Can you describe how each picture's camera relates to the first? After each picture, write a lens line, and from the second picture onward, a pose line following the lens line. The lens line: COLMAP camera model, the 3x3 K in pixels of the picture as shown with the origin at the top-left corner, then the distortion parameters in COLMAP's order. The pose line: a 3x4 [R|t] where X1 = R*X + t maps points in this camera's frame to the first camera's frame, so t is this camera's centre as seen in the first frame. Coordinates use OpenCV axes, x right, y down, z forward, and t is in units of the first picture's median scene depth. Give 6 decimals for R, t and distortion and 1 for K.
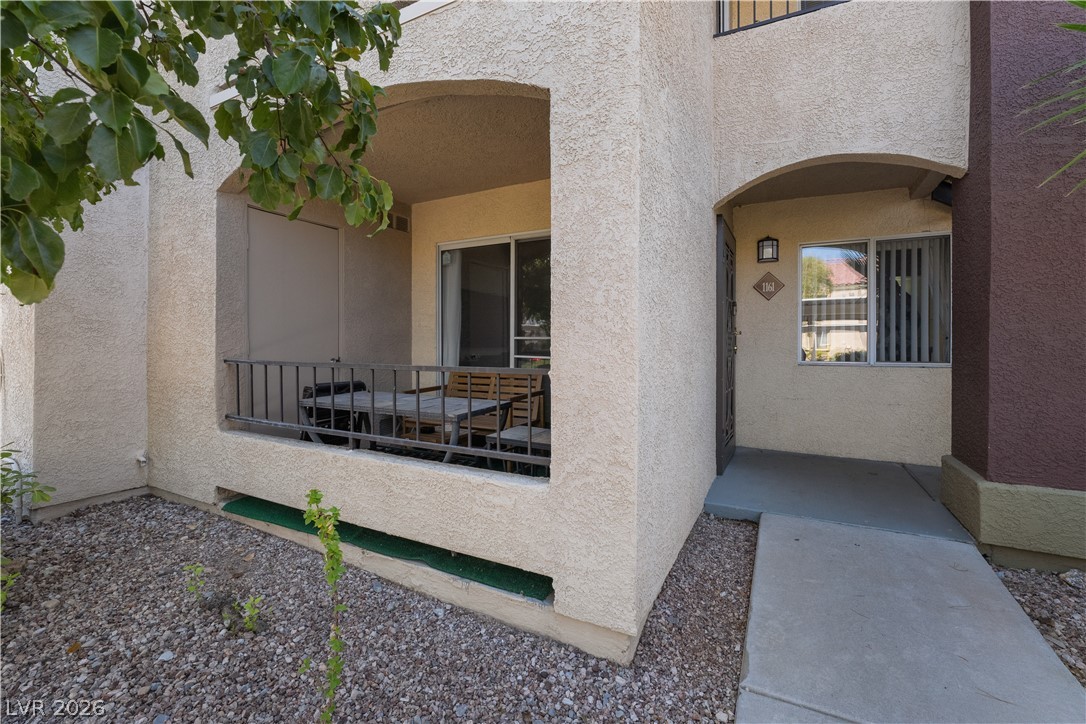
lens RADIAL K [[461.5, 0, 543.1], [0, 461.5, 345.5], [0, 0, 1]] dist [-0.022741, 0.005159]
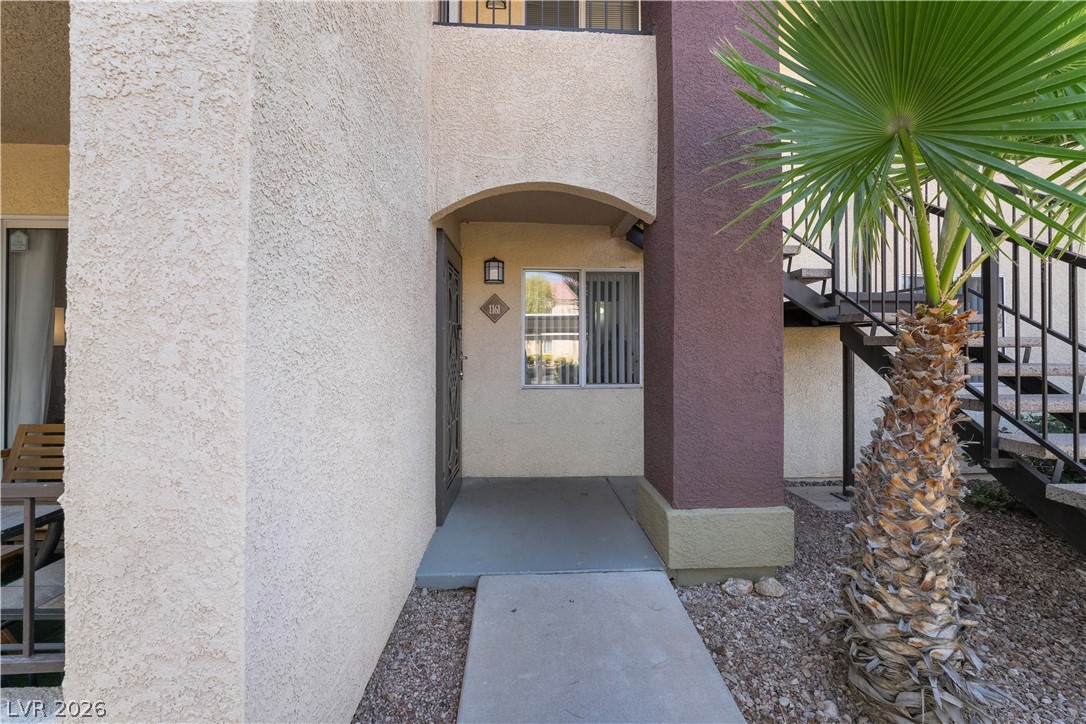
lens RADIAL K [[461.5, 0, 543.1], [0, 461.5, 345.5], [0, 0, 1]] dist [-0.022741, 0.005159]
pose [[0.858139, 0.004906, 0.513394, 0.139017], [0.002422, 0.999905, -0.013602, -0.065794], [-0.513411, 0.012916, 0.858045, 0.195699]]
